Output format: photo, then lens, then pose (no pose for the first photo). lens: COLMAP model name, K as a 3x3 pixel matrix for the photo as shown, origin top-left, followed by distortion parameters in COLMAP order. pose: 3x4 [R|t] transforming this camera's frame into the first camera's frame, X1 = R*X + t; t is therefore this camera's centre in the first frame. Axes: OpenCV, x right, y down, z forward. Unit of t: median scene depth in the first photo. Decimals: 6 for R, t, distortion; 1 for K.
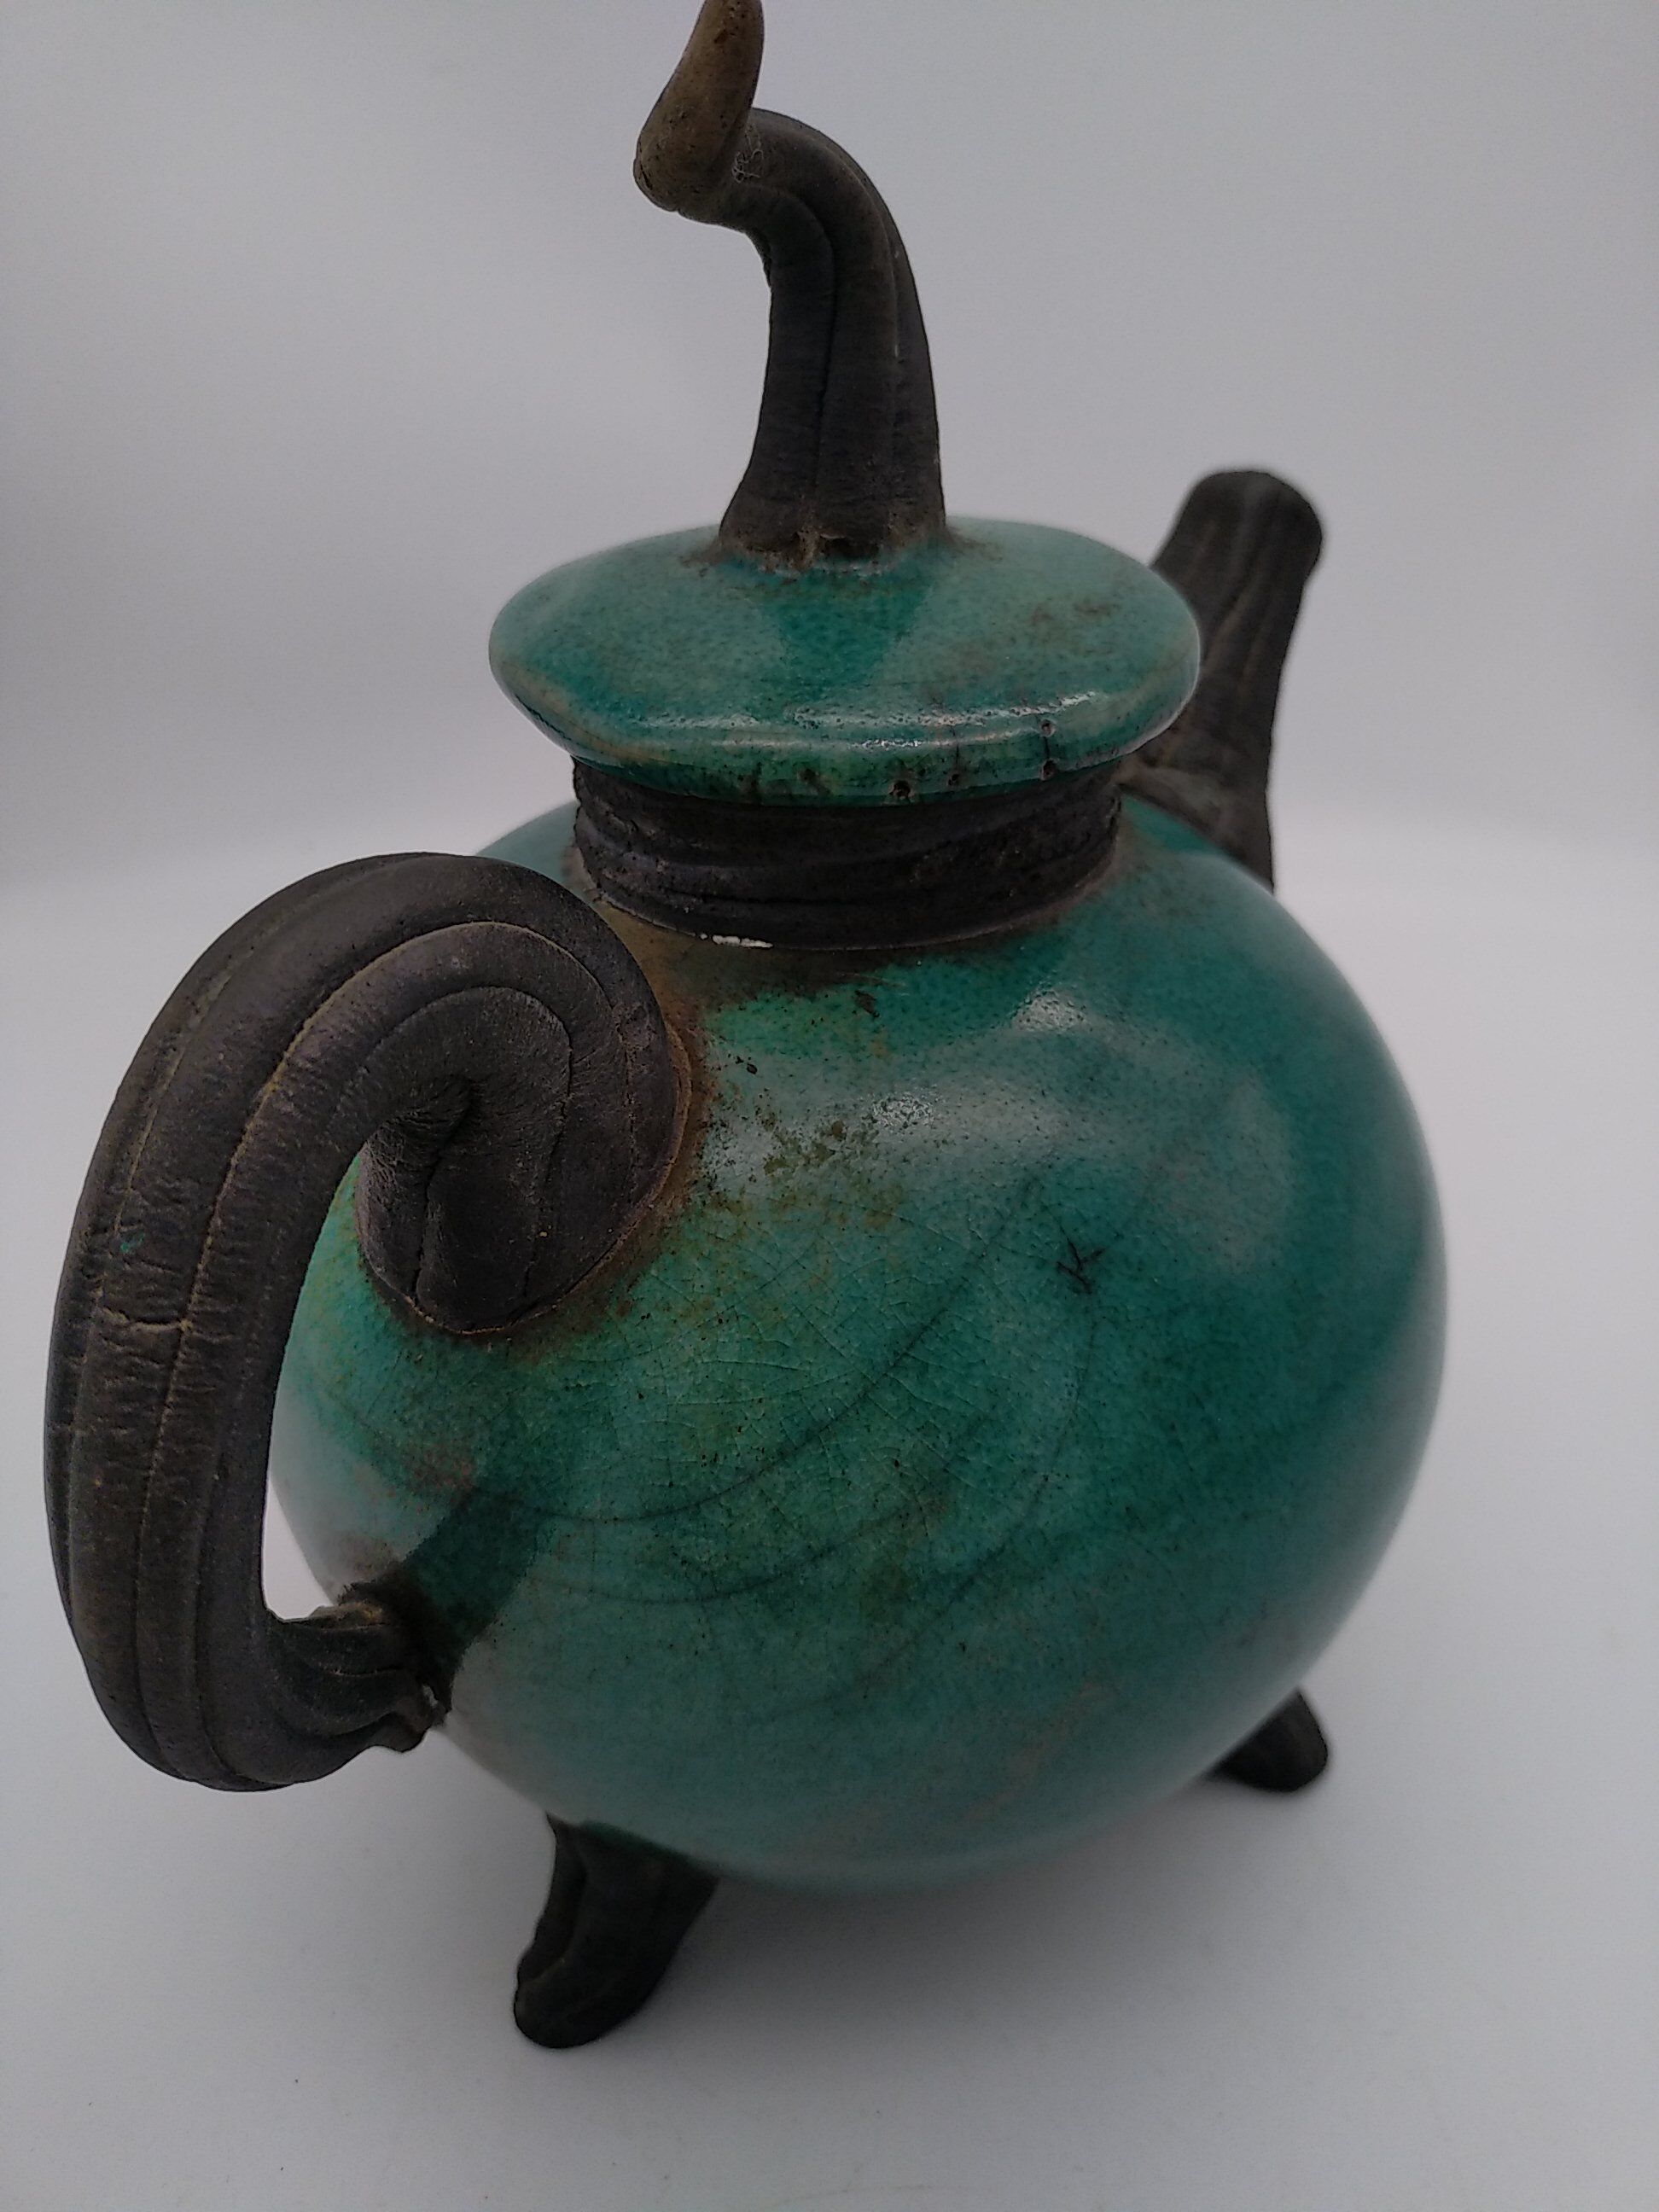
lens RADIAL K [[1745.1, 0, 829.5], [0, 1745.1, 1106.0], [0, 0, 1]] dist [0.066271, -0.259868]
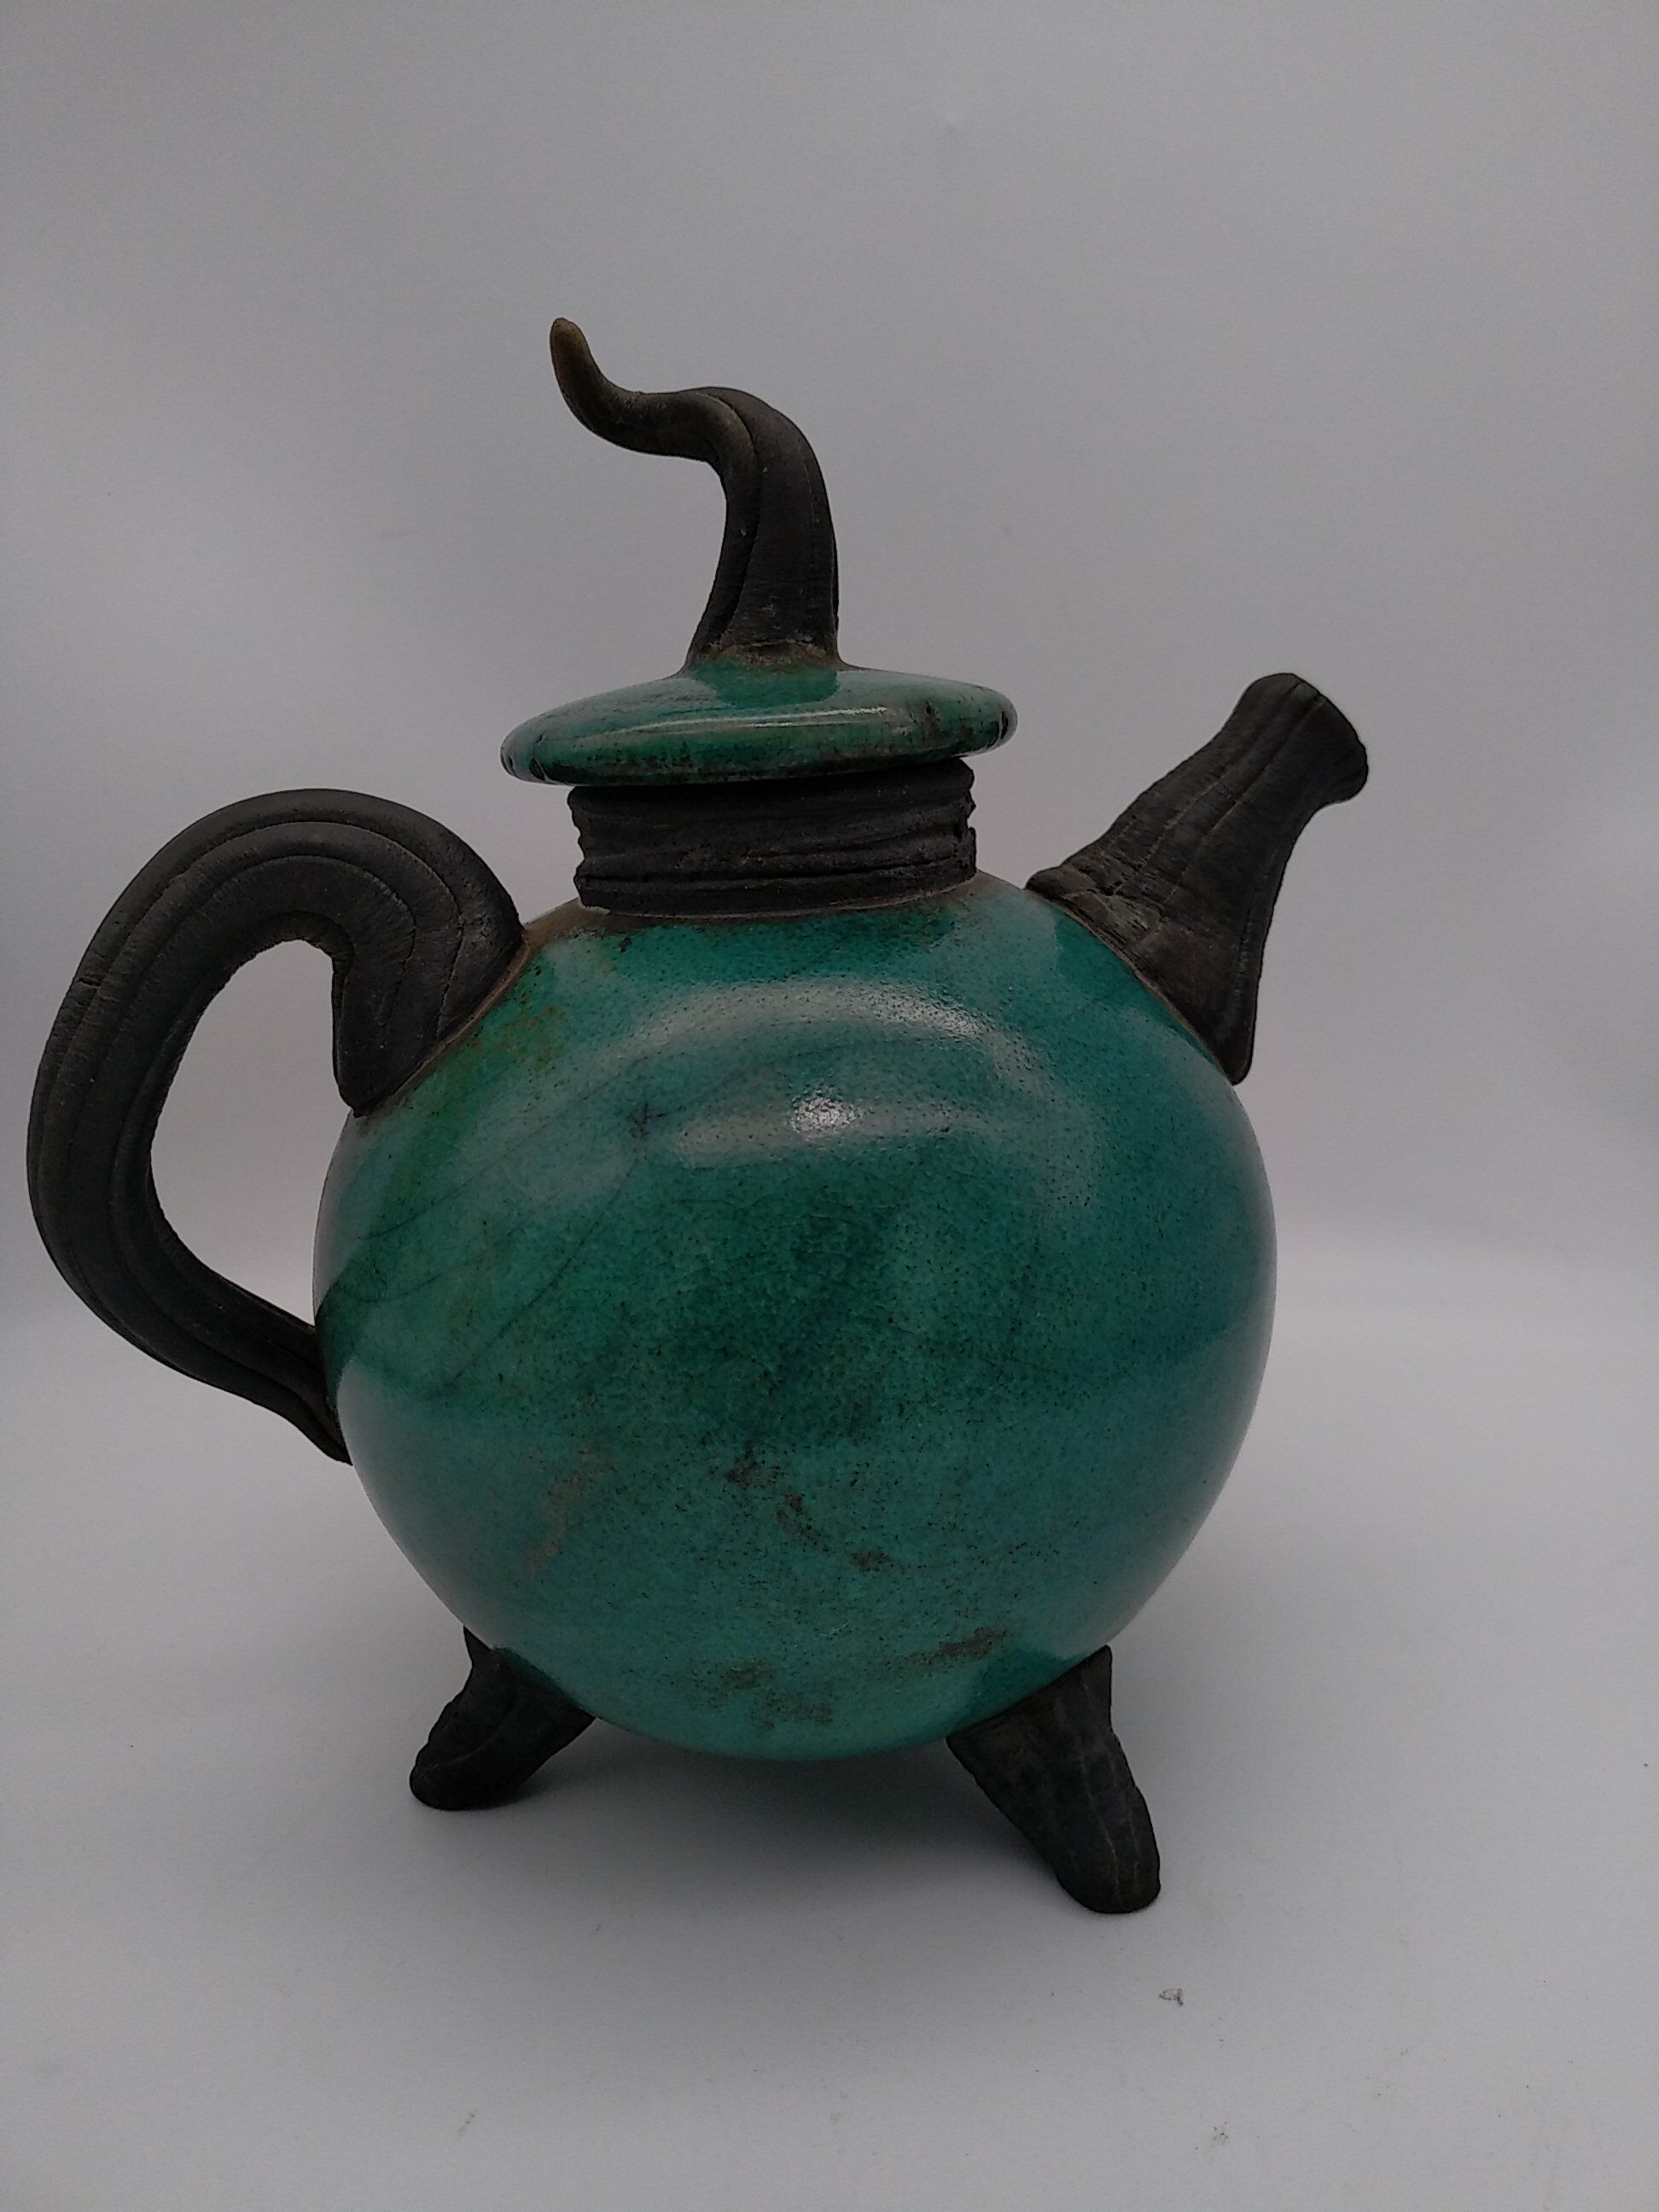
lens RADIAL K [[1725.4, 0, 829.5], [0, 1725.4, 1106.0], [0, 0, 1]] dist [0.111766, -0.262490]
pose [[0.800633, 0.133902, -0.584001, 1.035317], [-0.275525, 0.947815, -0.160412, 0.255985], [0.532046, 0.289338, 0.795746, 0.010660]]
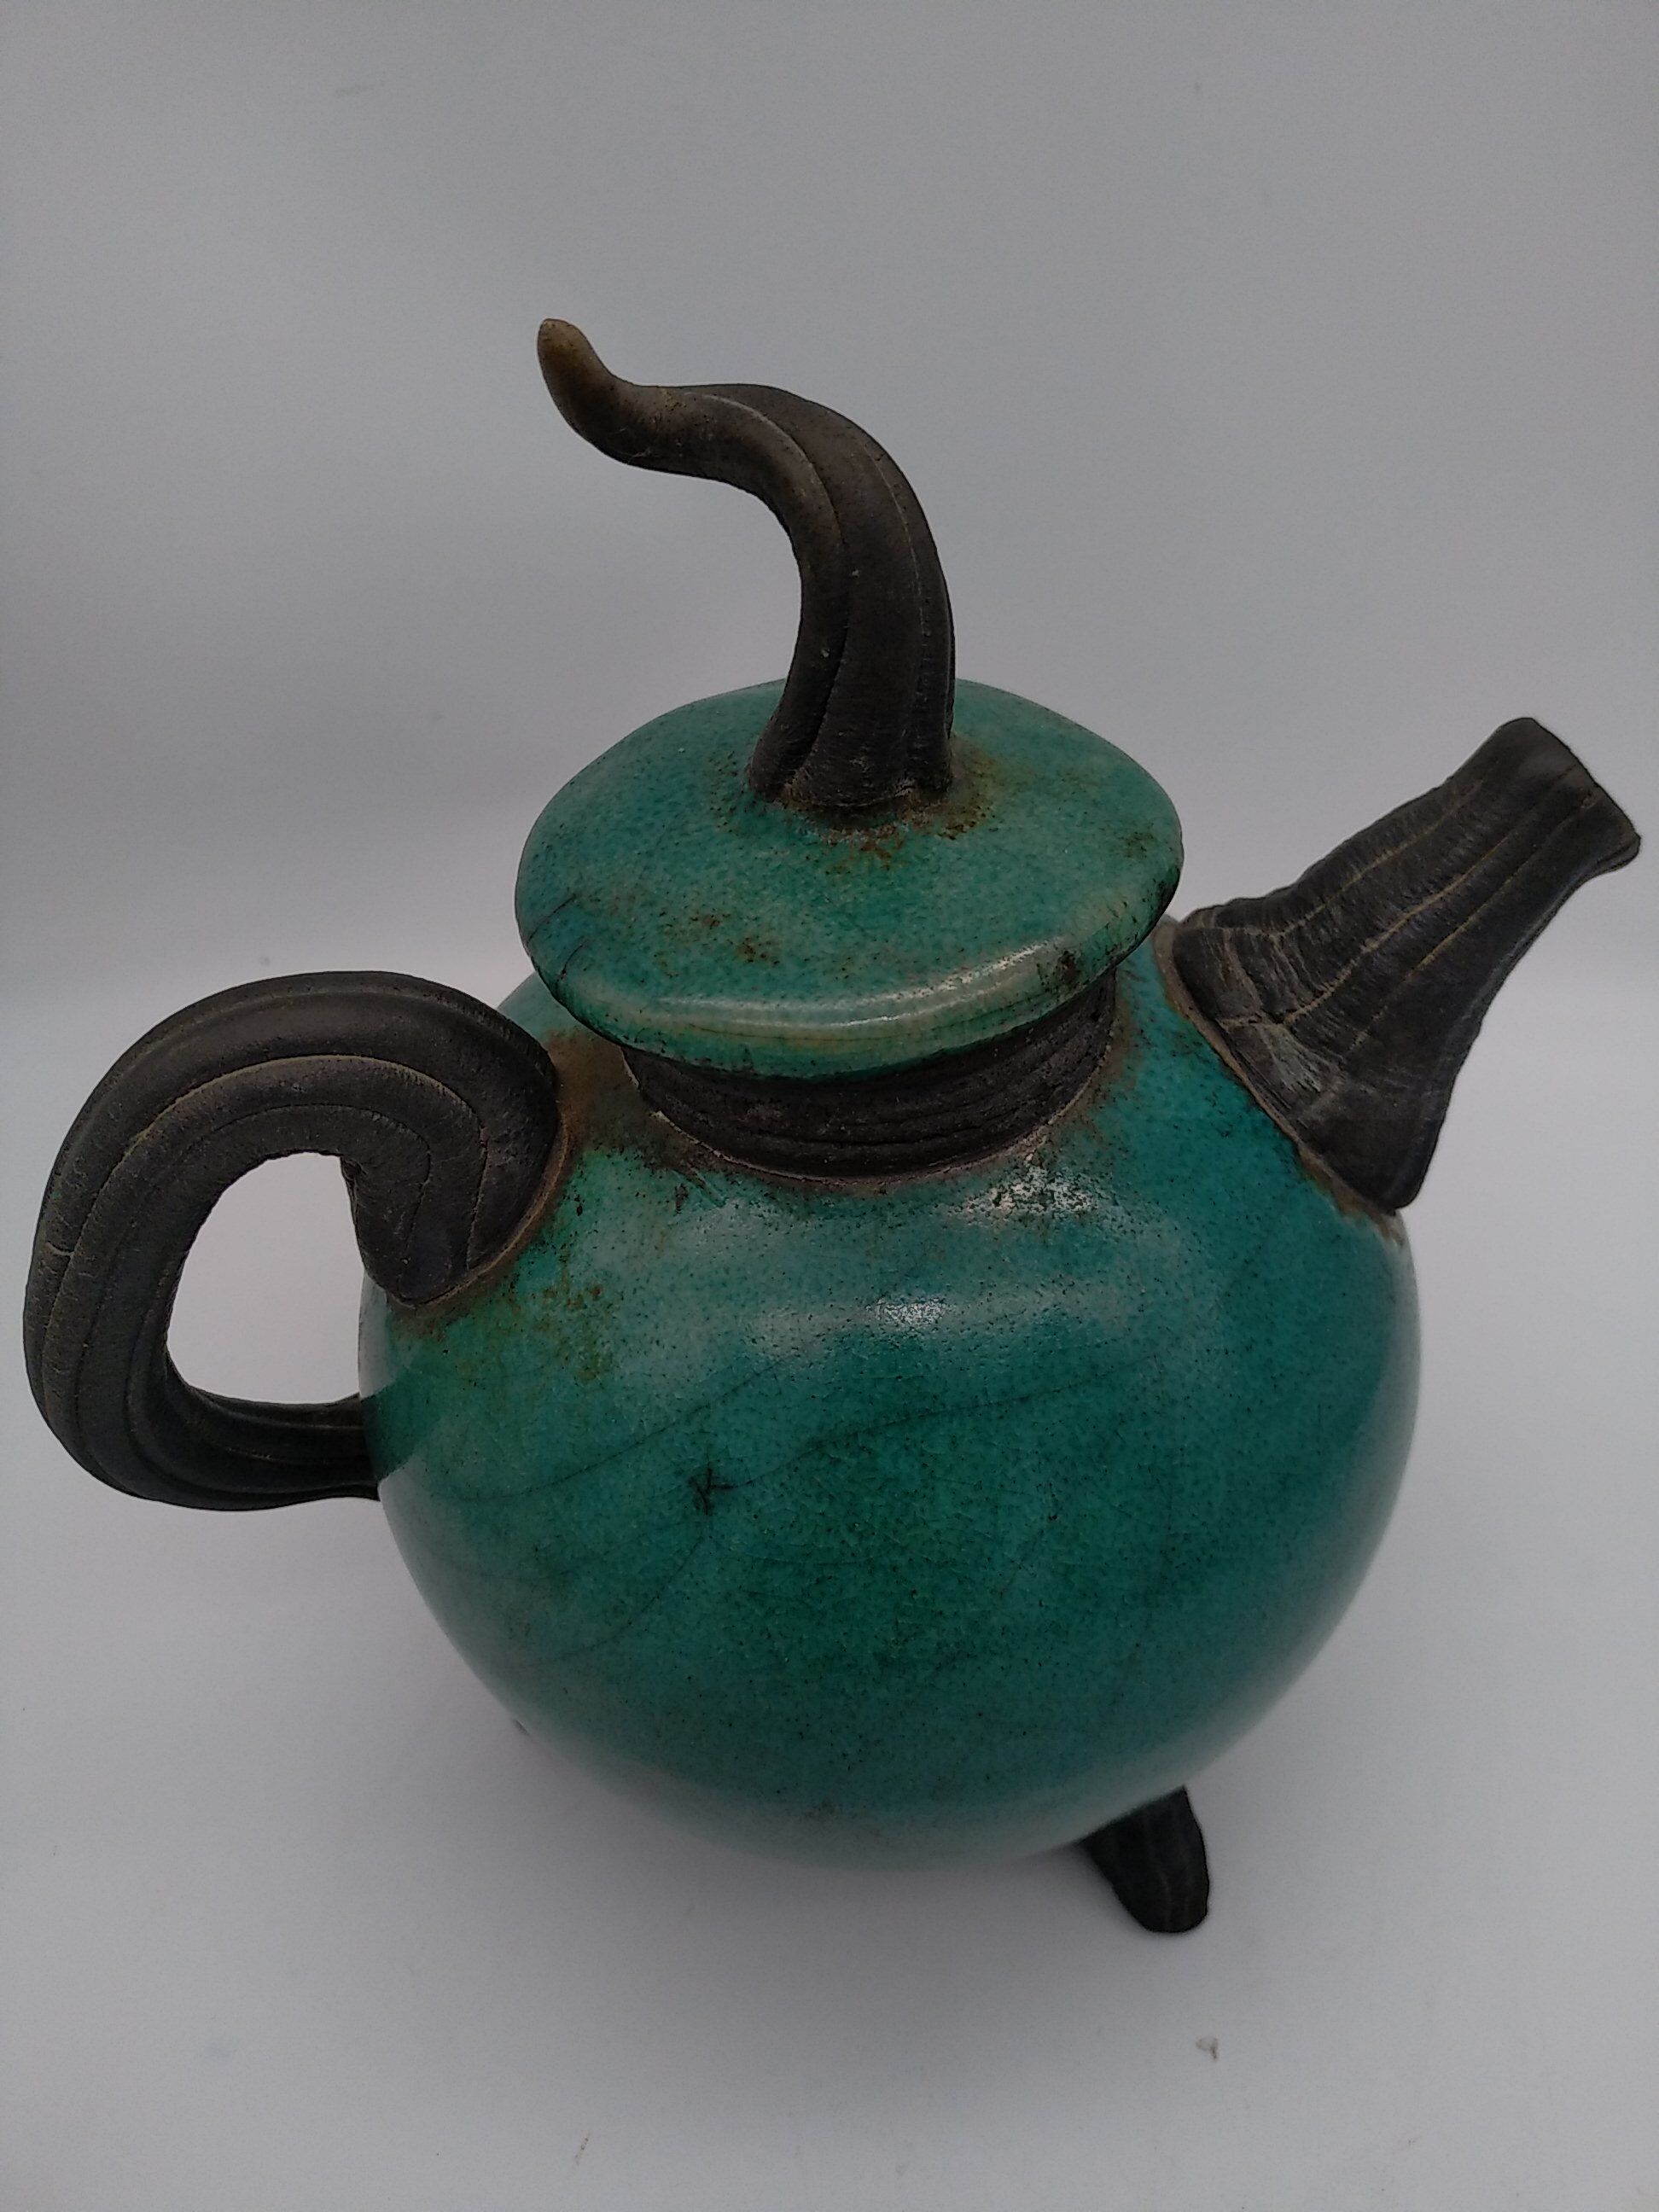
lens RADIAL K [[1725.4, 0, 829.5], [0, 1725.4, 1106.0], [0, 0, 1]] dist [0.111766, -0.262490]
pose [[0.768921, 0.414714, -0.486593, 0.668732], [-0.286145, 0.903828, 0.318145, -0.538280], [0.571736, -0.105392, 0.813640, 0.120863]]
